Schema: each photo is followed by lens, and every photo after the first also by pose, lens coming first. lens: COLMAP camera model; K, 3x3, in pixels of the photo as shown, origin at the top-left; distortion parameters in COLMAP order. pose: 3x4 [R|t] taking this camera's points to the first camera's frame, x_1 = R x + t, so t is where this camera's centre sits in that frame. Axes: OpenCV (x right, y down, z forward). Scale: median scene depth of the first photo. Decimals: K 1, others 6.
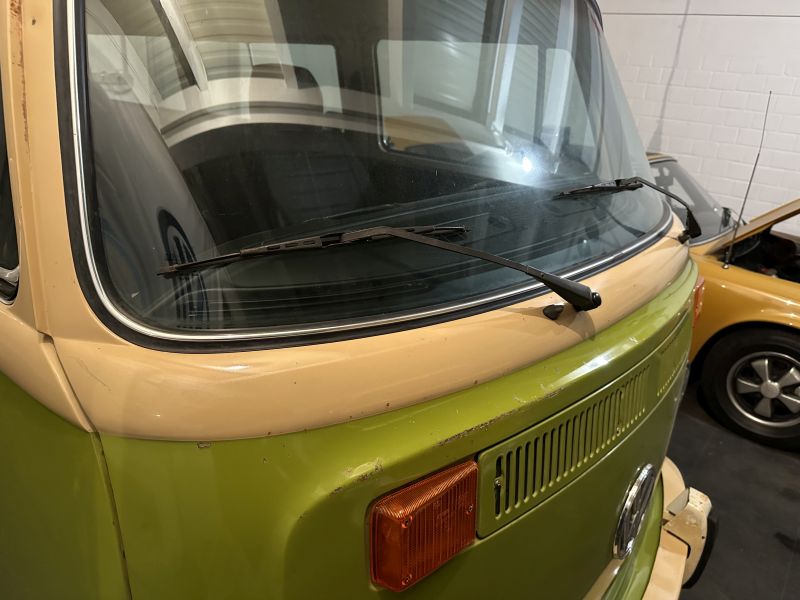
lens RADIAL K [[572.0, 0, 400.0], [0, 572.0, 300.0], [0, 0, 1]] dist [0.062006, -0.081792]
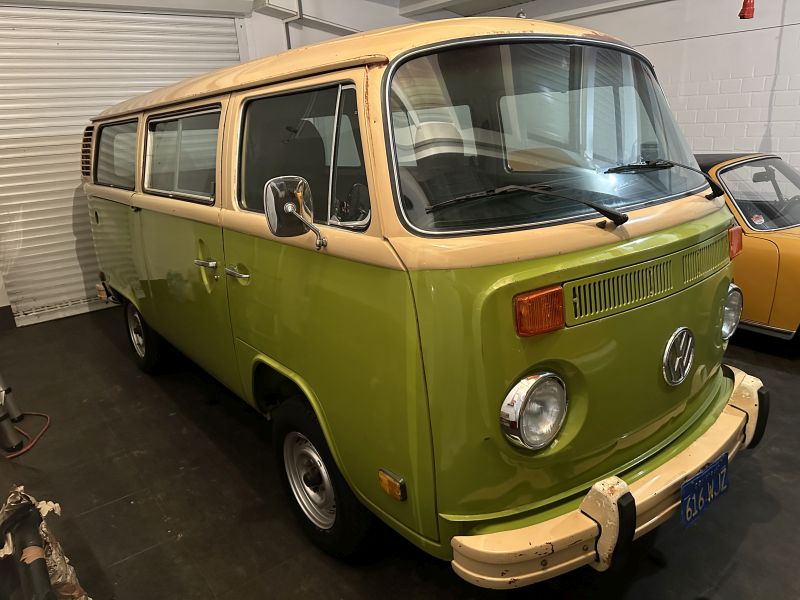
lens RADIAL K [[581.1, 0, 400.0], [0, 581.1, 300.0], [0, 0, 1]] dist [0.054954, -0.072091]
pose [[0.973358, -0.070446, -0.218199, 0.009871], [0.053310, 0.995084, -0.083457, 0.394915], [0.223006, 0.069602, 0.972329, -1.068487]]
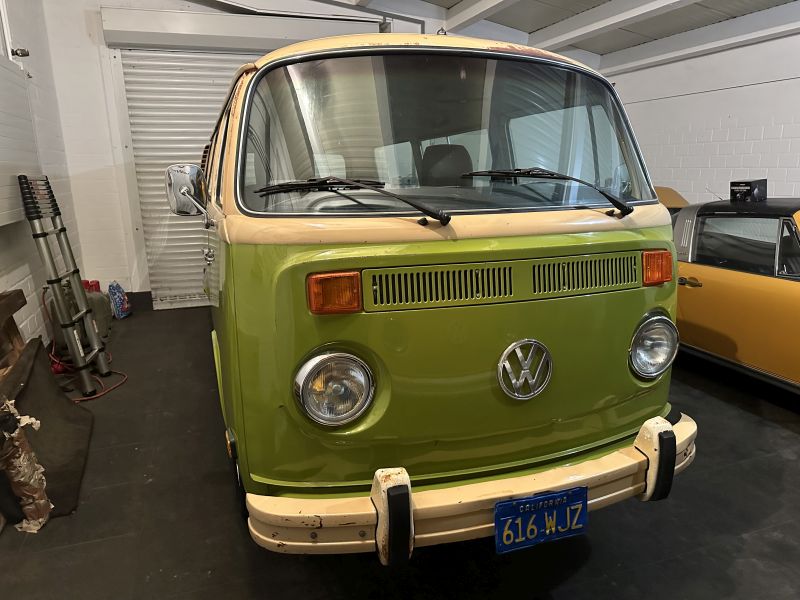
lens RADIAL K [[581.1, 0, 400.0], [0, 581.1, 300.0], [0, 0, 1]] dist [0.054954, -0.072091]
pose [[0.859810, 0.016826, -0.510338, 1.200268], [-0.106638, 0.983335, -0.147242, 0.585156], [0.499355, 0.181022, 0.847275, -0.729198]]
